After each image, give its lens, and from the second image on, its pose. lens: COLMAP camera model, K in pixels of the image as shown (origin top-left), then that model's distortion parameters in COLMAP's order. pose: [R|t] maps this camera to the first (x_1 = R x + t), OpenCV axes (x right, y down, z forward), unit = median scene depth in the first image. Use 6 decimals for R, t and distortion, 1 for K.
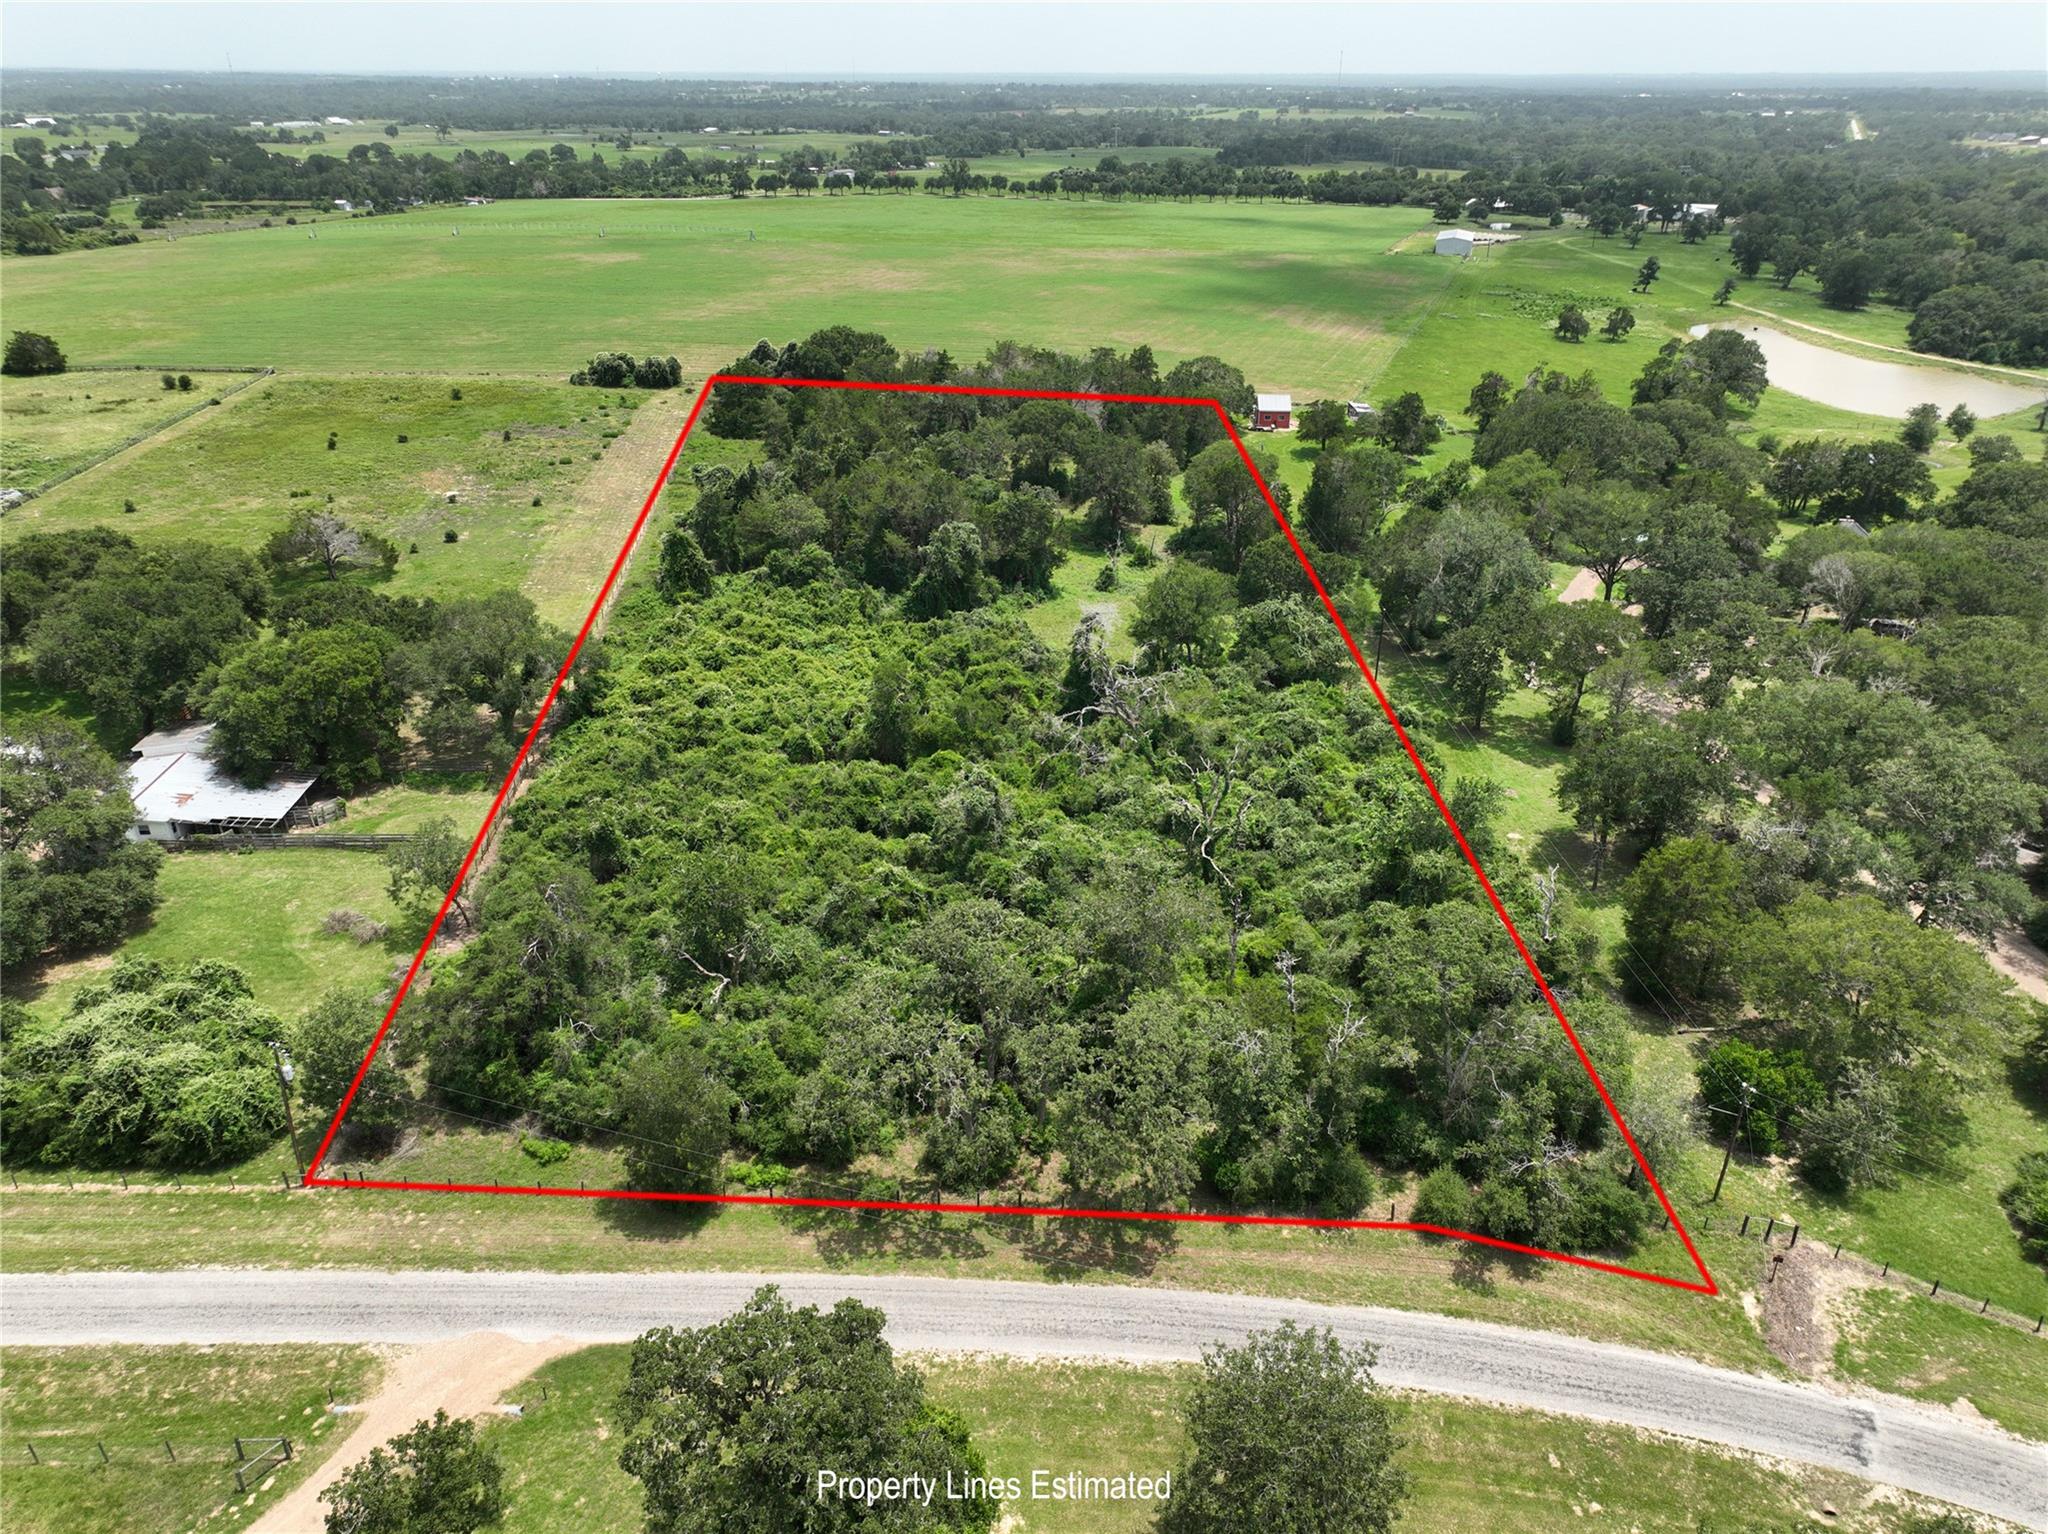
lens RADIAL K [[1448.2, 0, 1024.0], [0, 1448.2, 767.0], [0, 0, 1]] dist [-0.011587, 0.033254]
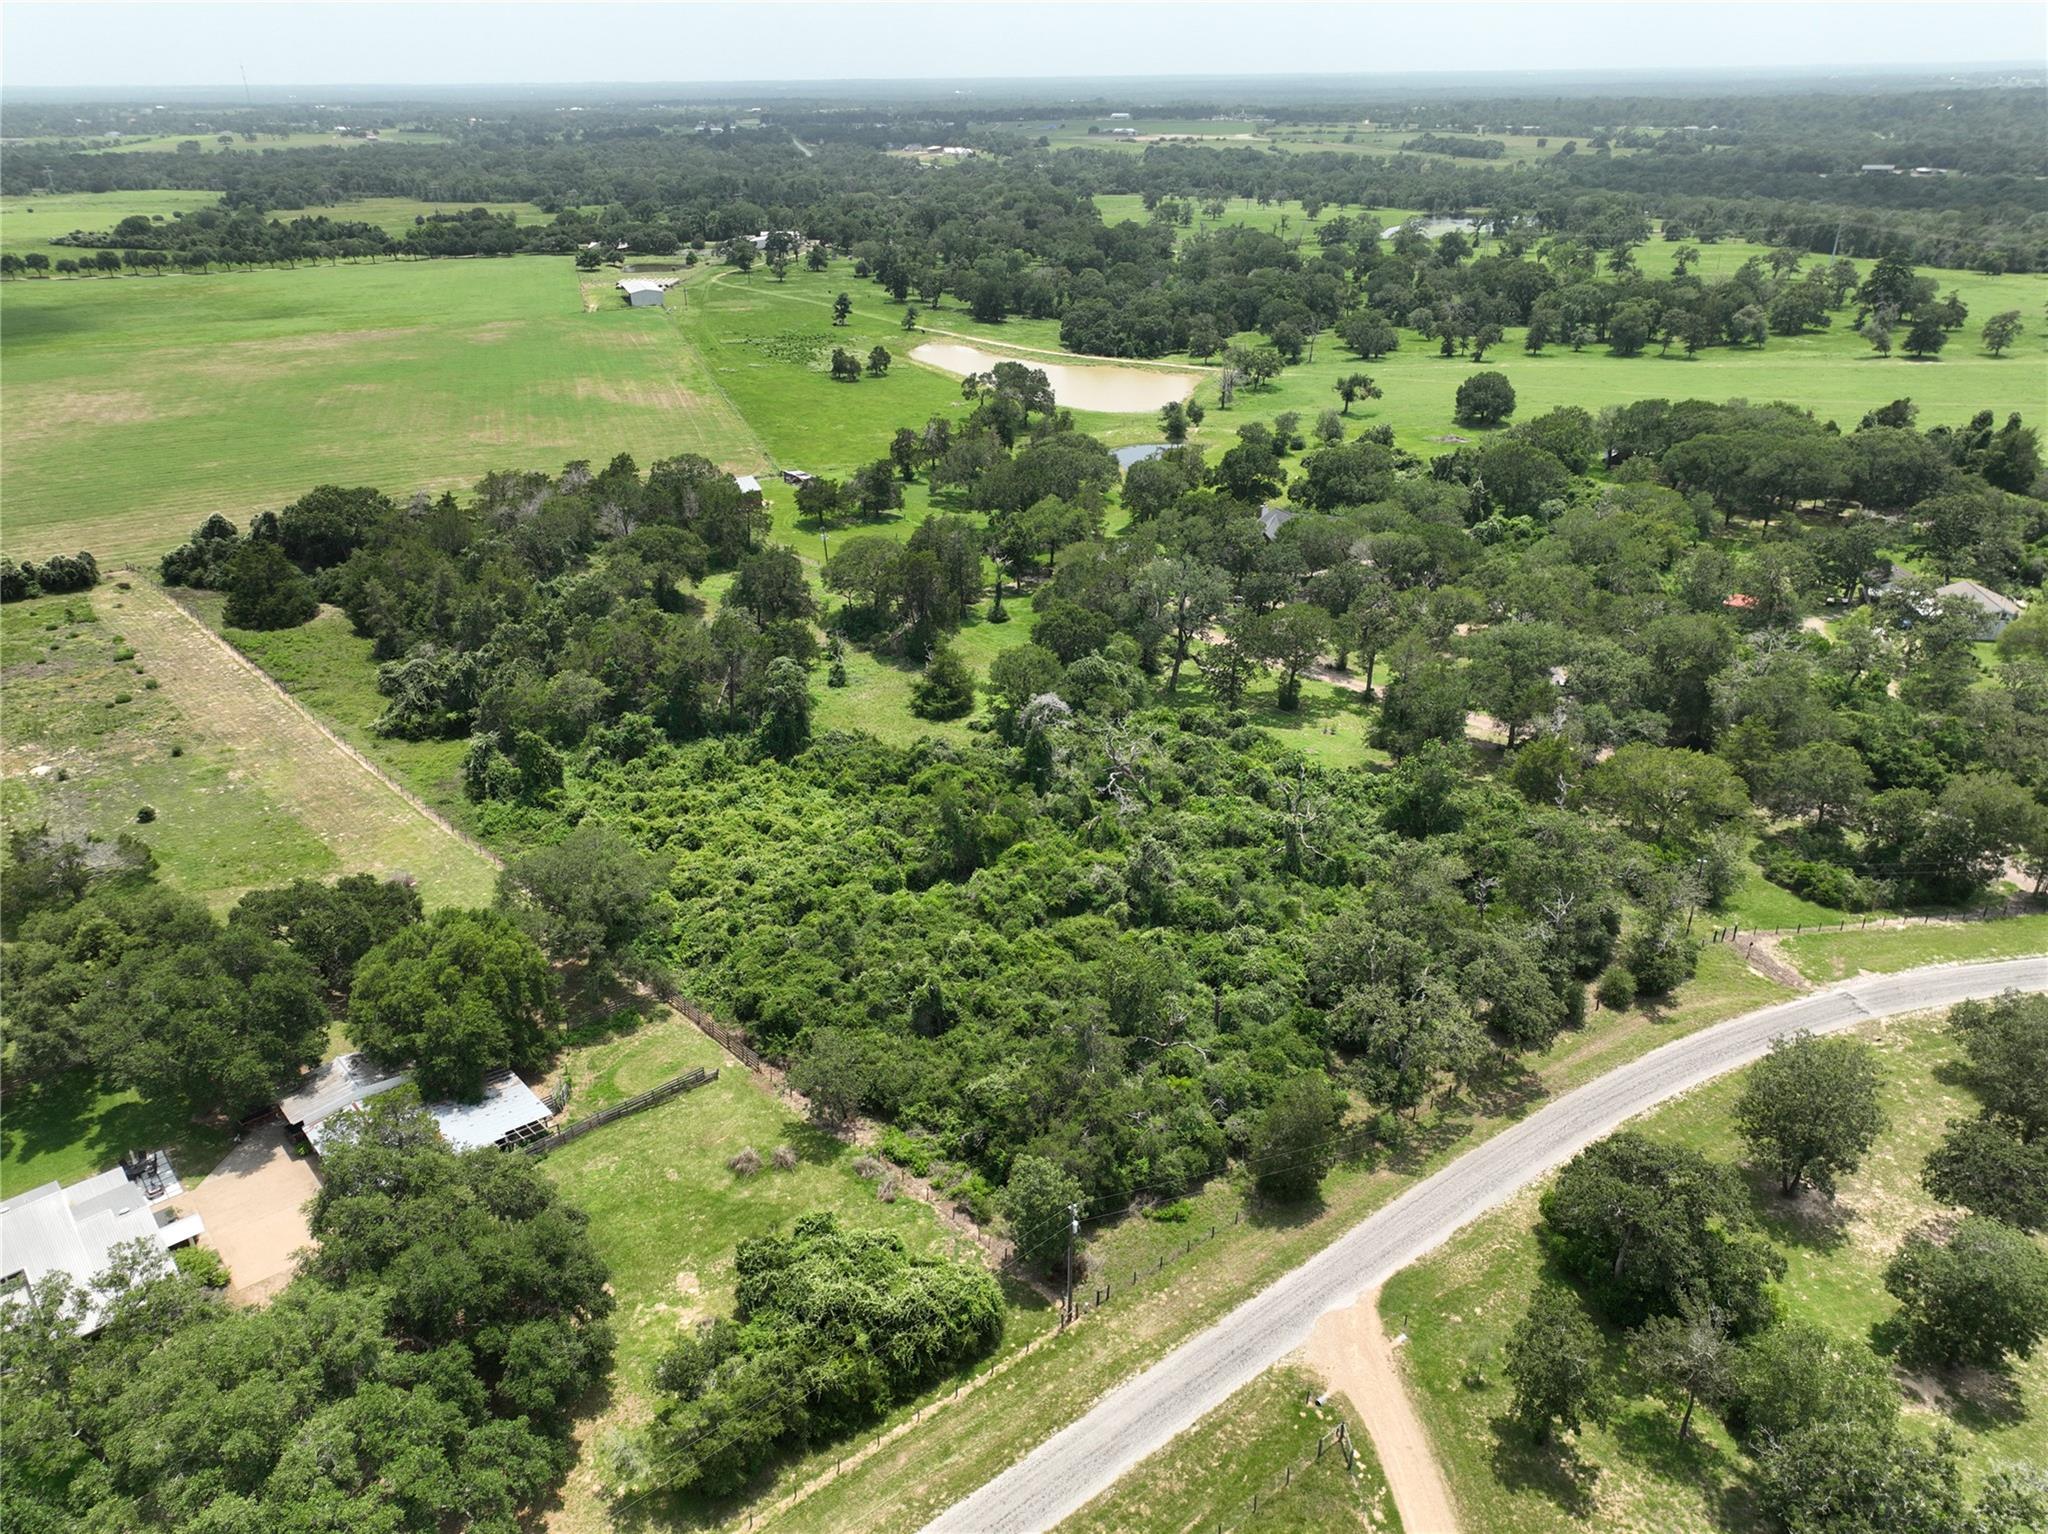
lens RADIAL K [[1514.5, 0, 1024.0], [0, 1514.5, 767.0], [0, 0, 1]] dist [0.004388, 0.006753]
pose [[0.775062, -0.273540, 0.569609, -0.394742], [0.281812, 0.956466, 0.075859, -0.086917], [-0.565562, 0.101727, 0.818408, -0.010436]]
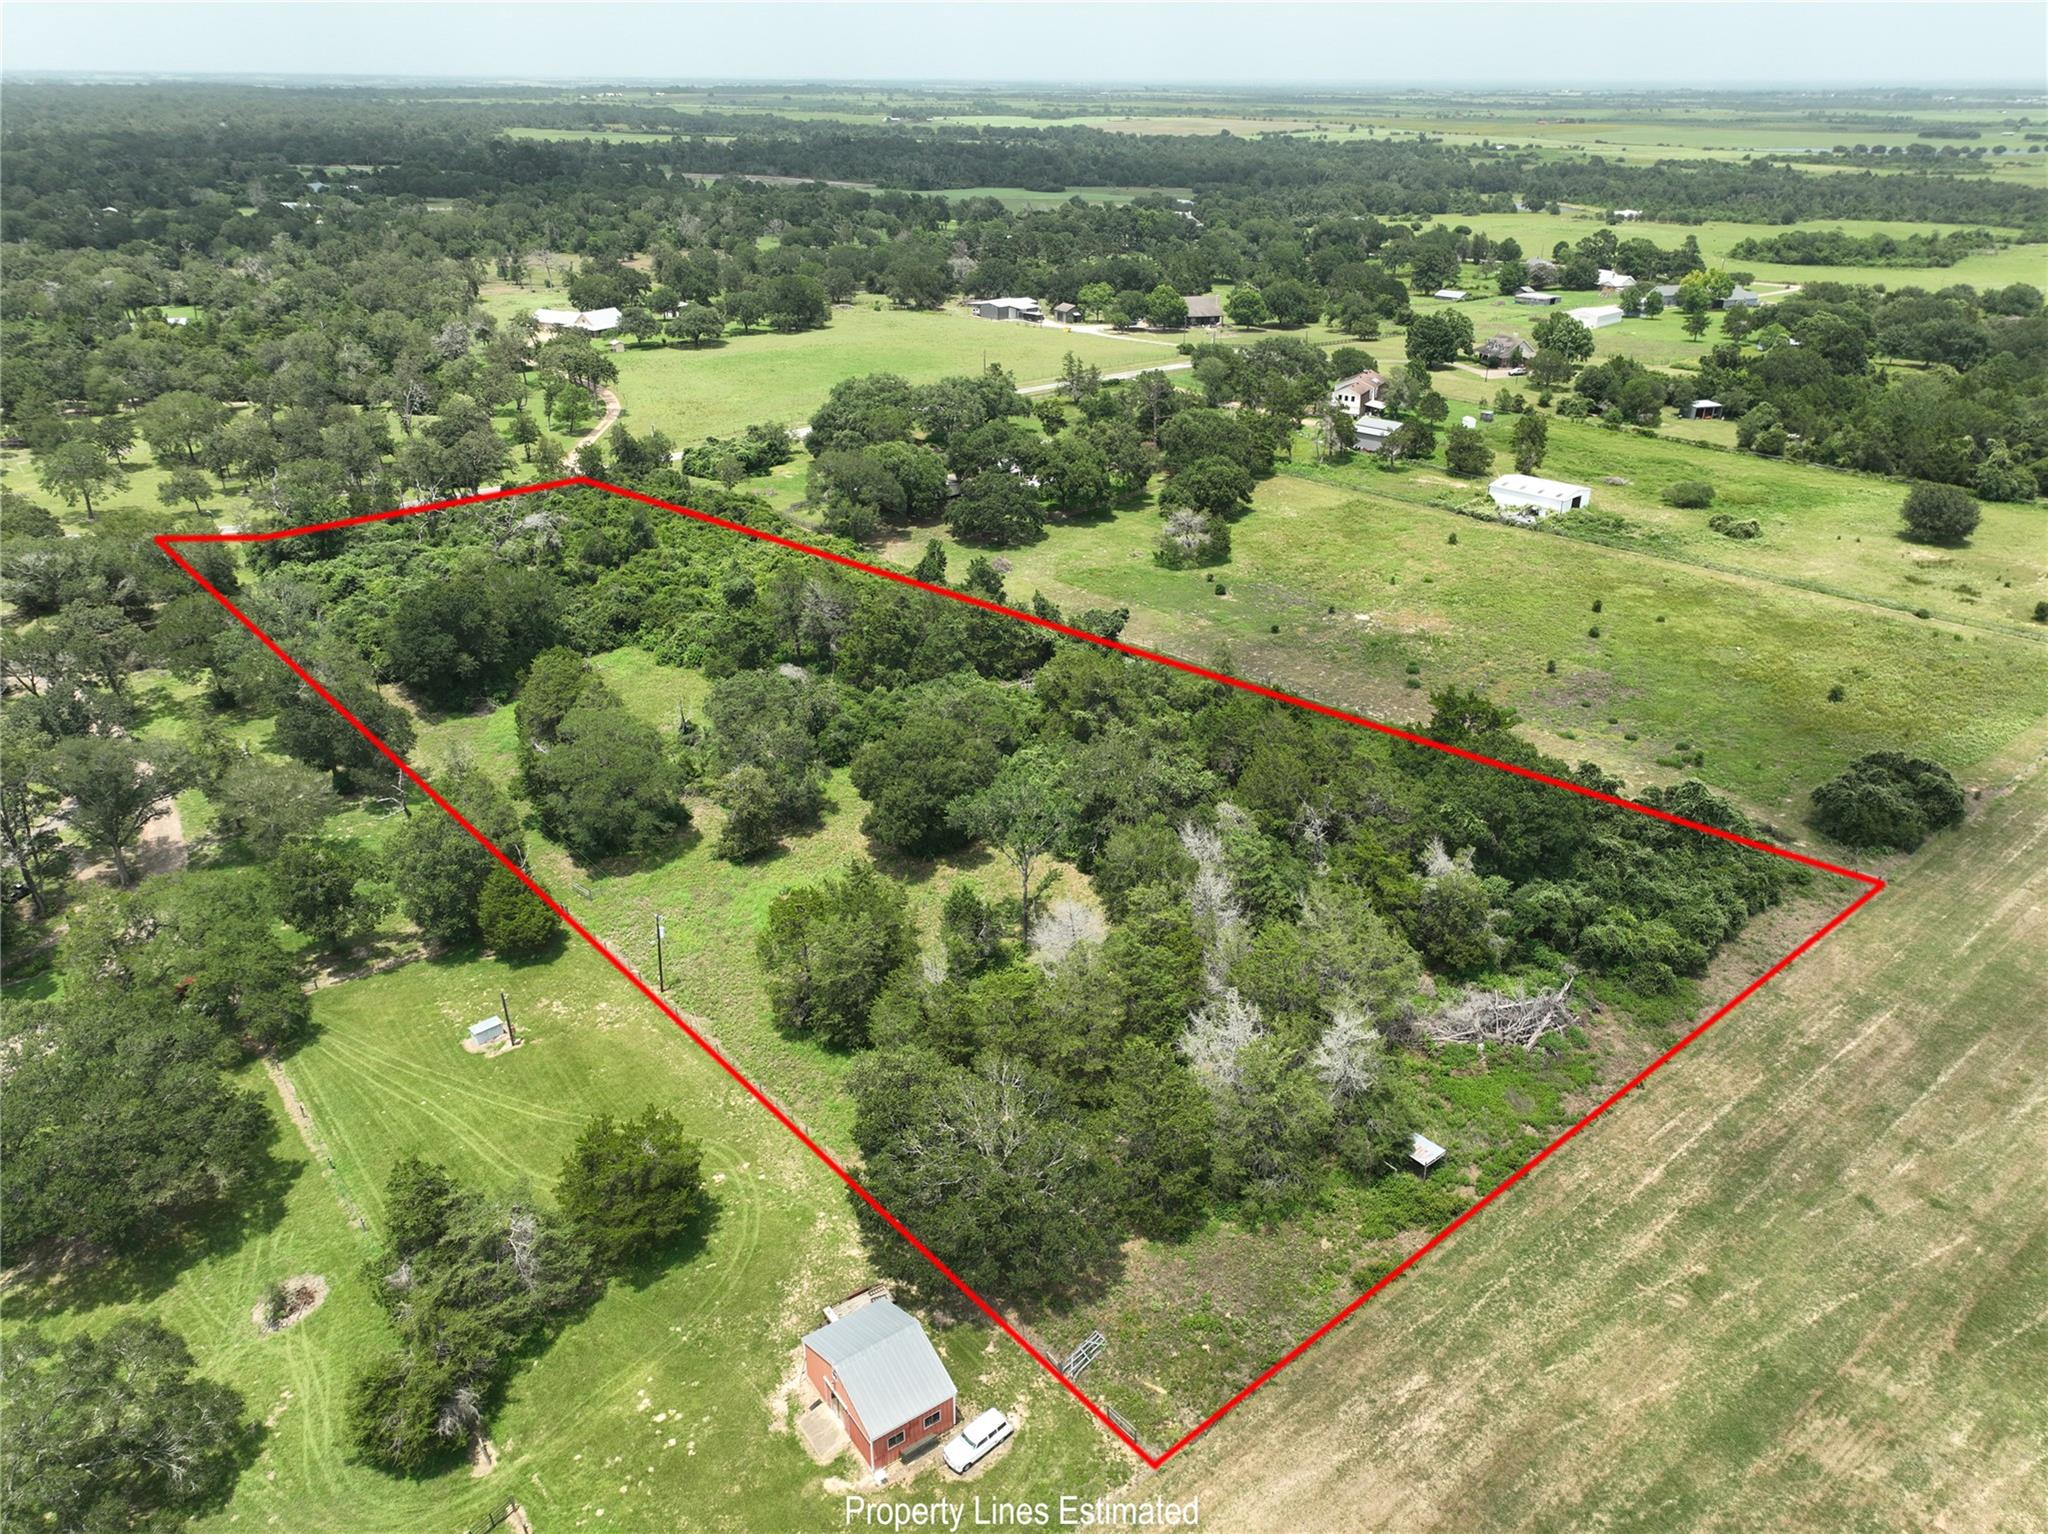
lens RADIAL K [[1448.2, 0, 1024.0], [0, 1448.2, 767.0], [0, 0, 1]] dist [-0.011587, 0.033254]
pose [[-0.759358, 0.277942, -0.588323, 0.339598], [-0.279617, 0.677038, 0.680760, -0.633627], [0.587528, 0.681446, -0.436396, 1.177859]]
